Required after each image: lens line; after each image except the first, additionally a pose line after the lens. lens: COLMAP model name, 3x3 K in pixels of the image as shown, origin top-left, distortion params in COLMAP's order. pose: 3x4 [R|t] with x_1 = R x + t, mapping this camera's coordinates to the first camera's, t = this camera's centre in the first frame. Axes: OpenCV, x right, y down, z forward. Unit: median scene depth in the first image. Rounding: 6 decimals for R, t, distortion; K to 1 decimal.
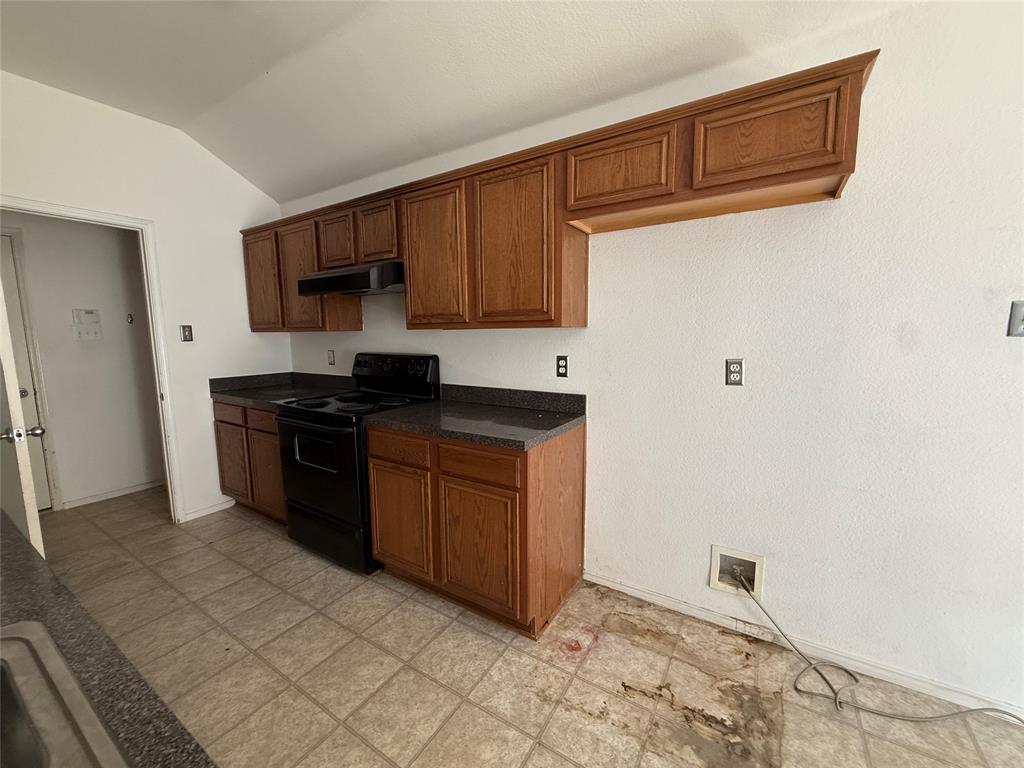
lens RADIAL K [[408.3, 0, 512.6], [0, 408.3, 382.2], [0, 0, 1]] dist [-0.002850, 0.000787]
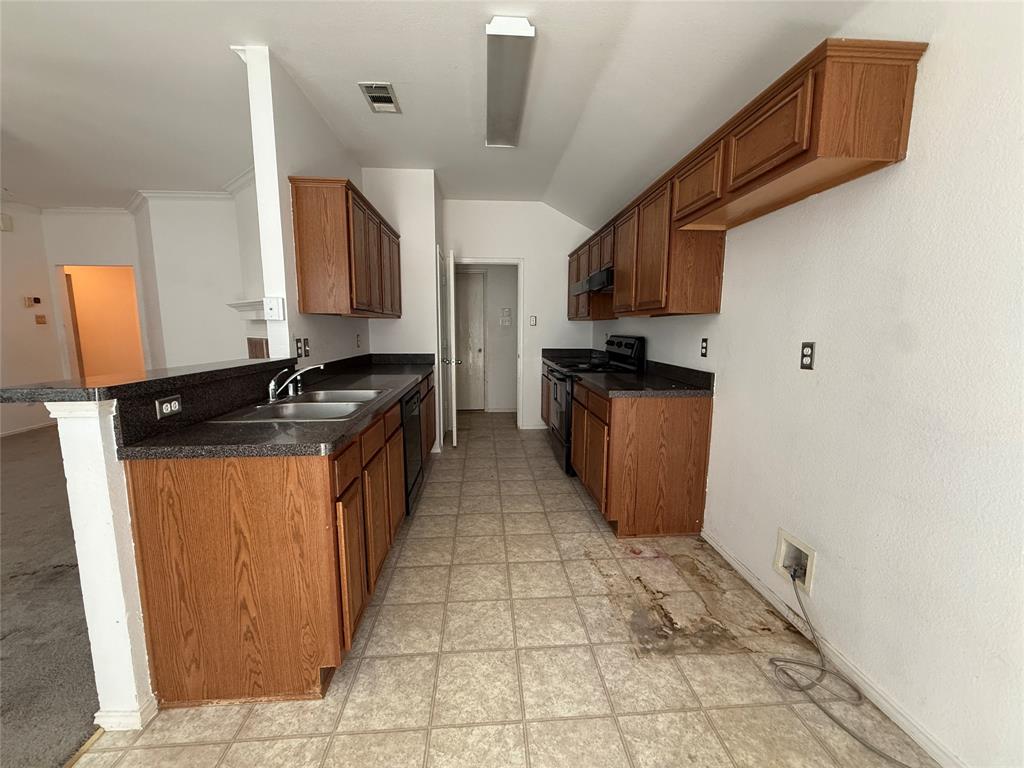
lens RADIAL K [[408.3, 0, 511.1], [0, 408.3, 382.1], [0, 0, 1]] dist [-0.002850, 0.000787]
pose [[0.593110, 0.117692, -0.796473, 0.851764], [-0.104084, 0.992165, 0.069101, 0.041706], [0.798366, 0.041916, 0.600712, -0.146676]]
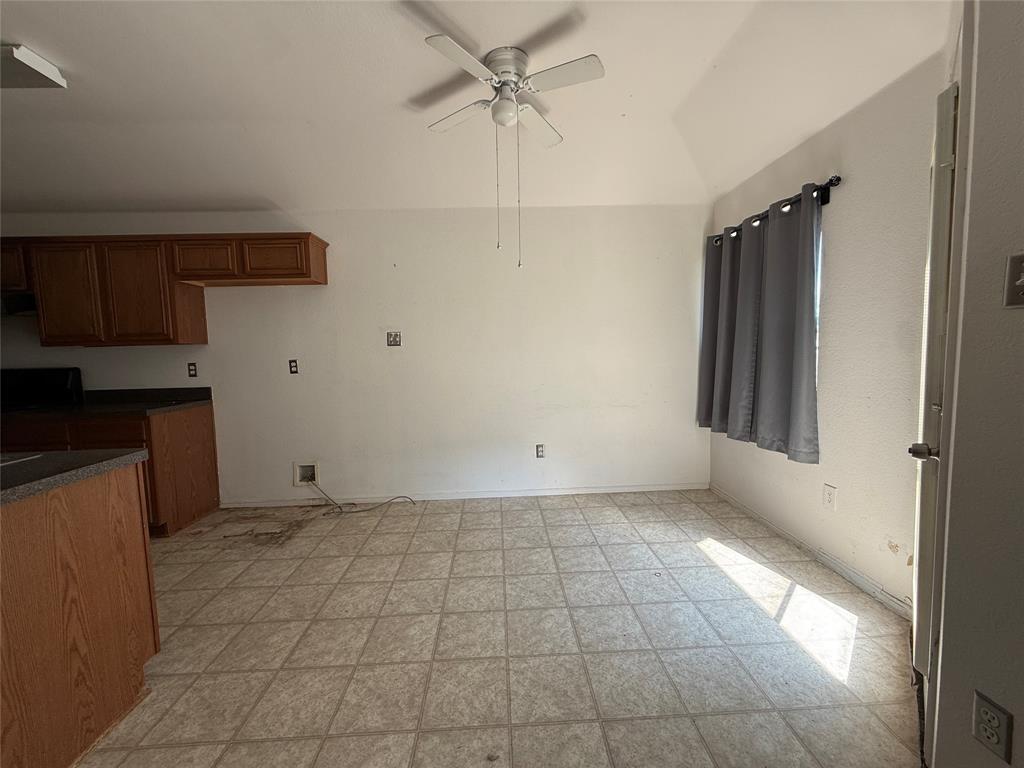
lens RADIAL K [[408.3, 0, 511.6], [0, 408.3, 381.5], [0, 0, 1]] dist [-0.002850, 0.000787]
pose [[0.824219, -0.054491, 0.563643, 0.284598], [0.084766, 0.996017, -0.027662, 0.172409], [-0.559890, 0.070577, 0.825555, -1.074811]]
